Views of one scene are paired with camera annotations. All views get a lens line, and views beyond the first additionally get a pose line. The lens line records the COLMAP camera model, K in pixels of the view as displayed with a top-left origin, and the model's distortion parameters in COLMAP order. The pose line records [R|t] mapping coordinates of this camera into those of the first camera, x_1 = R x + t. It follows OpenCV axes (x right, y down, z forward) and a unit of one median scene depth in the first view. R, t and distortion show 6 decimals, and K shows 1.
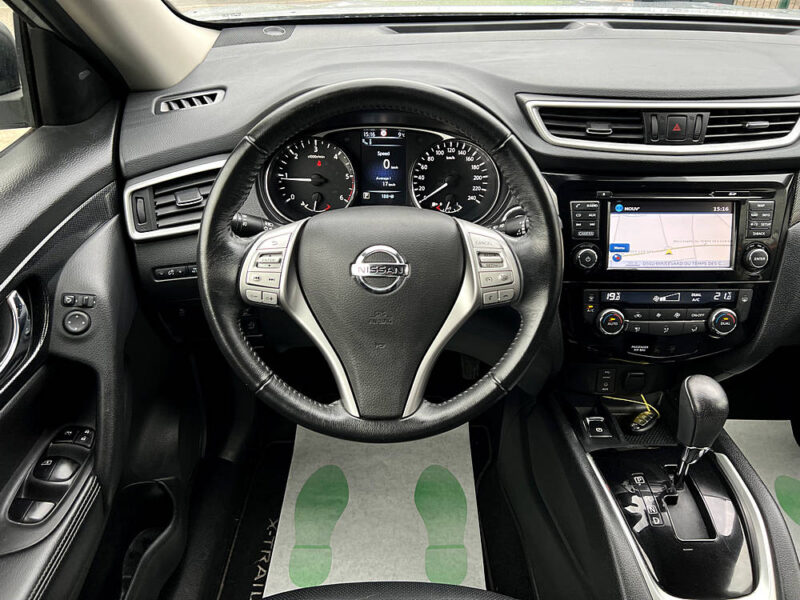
lens RADIAL K [[609.6, 0, 403.7], [0, 609.6, 295.8], [0, 0, 1]] dist [0.016241, -0.011543]
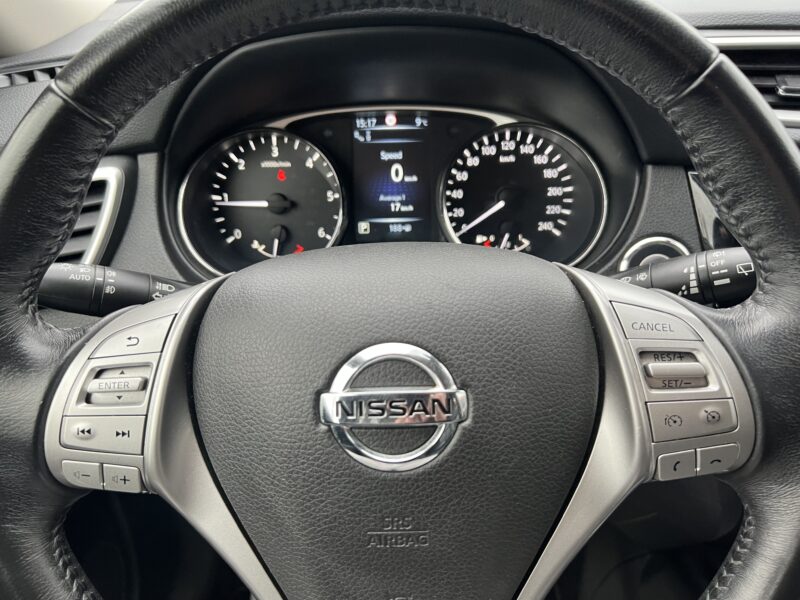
lens RADIAL K [[615.3, 0, 398.0], [0, 615.3, 301.1], [0, 0, 1]] dist [0.004913, -0.004591]
pose [[0.999373, -0.027978, -0.021694, -0.019615], [0.026677, 0.997953, -0.058115, -0.066120], [0.023276, 0.057499, 0.998074, 0.464177]]
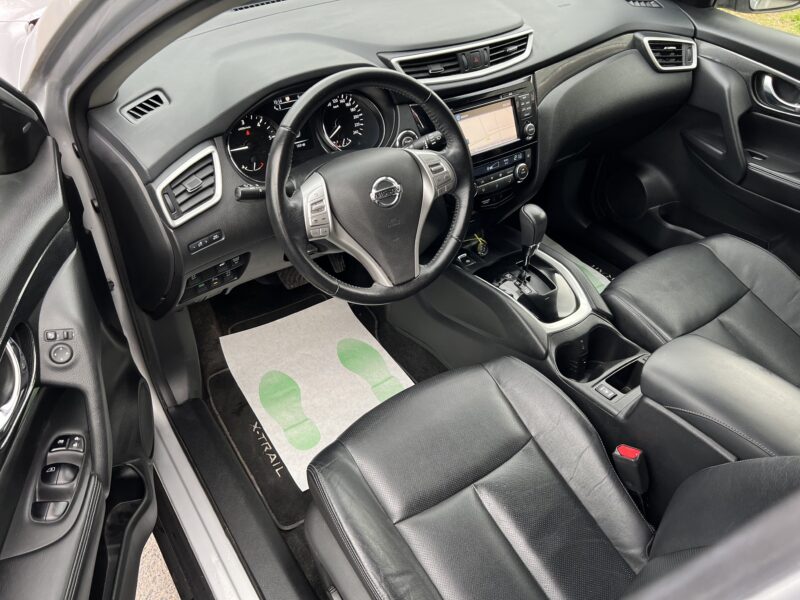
lens RADIAL K [[607.0, 0, 400.0], [0, 607.0, 300.0], [0, 0, 1]] dist [0.013798, -0.004239]
pose [[0.825597, -0.350942, 0.441848, -0.613884], [0.277937, 0.934398, 0.222828, -0.093195], [-0.491061, -0.061161, 0.868975, -0.308951]]
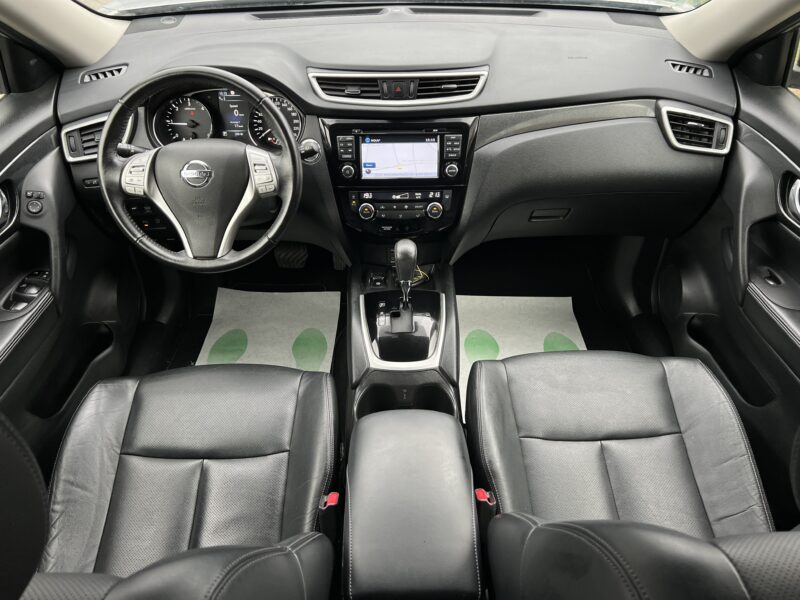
lens RADIAL K [[609.6, 0, 403.7], [0, 609.6, 295.8], [0, 0, 1]] dist [0.016241, -0.011543]
pose [[0.999873, -0.007065, -0.014314, 0.458508], [0.008330, 0.995882, 0.090275, 0.120657], [0.013617, -0.090383, 0.995814, -0.639383]]
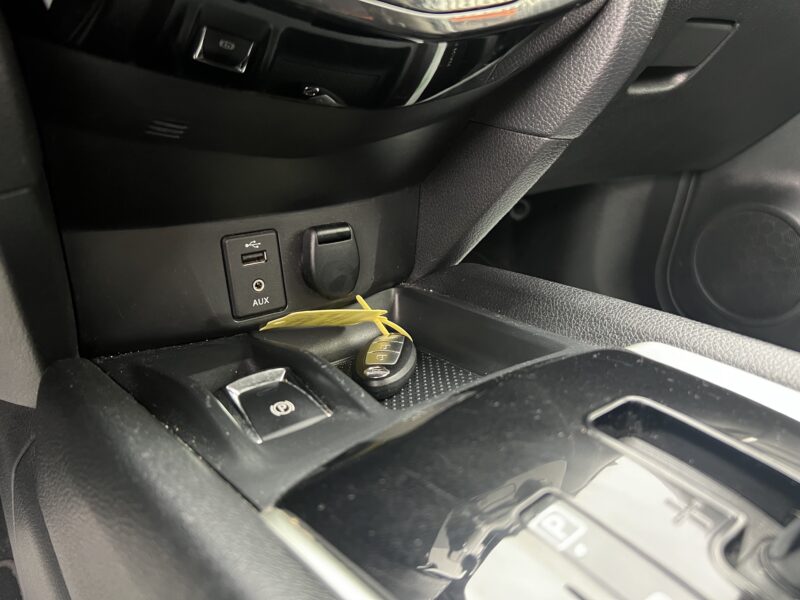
lens RADIAL K [[615.3, 0, 398.0], [0, 615.3, 301.1], [0, 0, 1]] dist [0.004913, -0.004591]
pose [[0.800710, -0.214385, 0.559377, 0.246947], [0.268636, 0.963118, -0.015412, 0.214435], [-0.535442, 0.162609, 0.828770, 0.832005]]
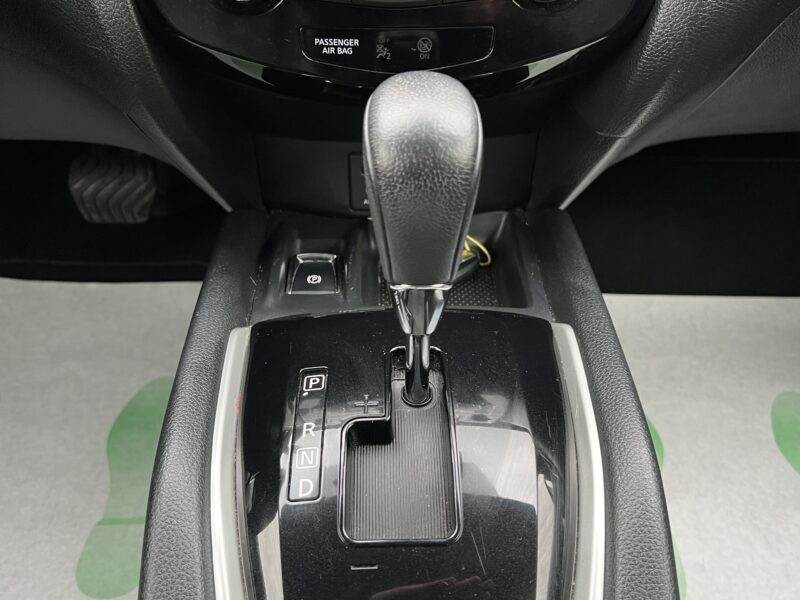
lens RADIAL K [[776.0, 0, 400.0], [0, 776.0, 300.0], [0, 0, 1]] dist [0.002392, 0.004187]
pose [[0.999806, -0.000484, -0.019708, 0.439275], [0.003214, 0.990322, 0.138752, 0.175104], [0.019450, -0.138789, 0.990131, 0.500682]]
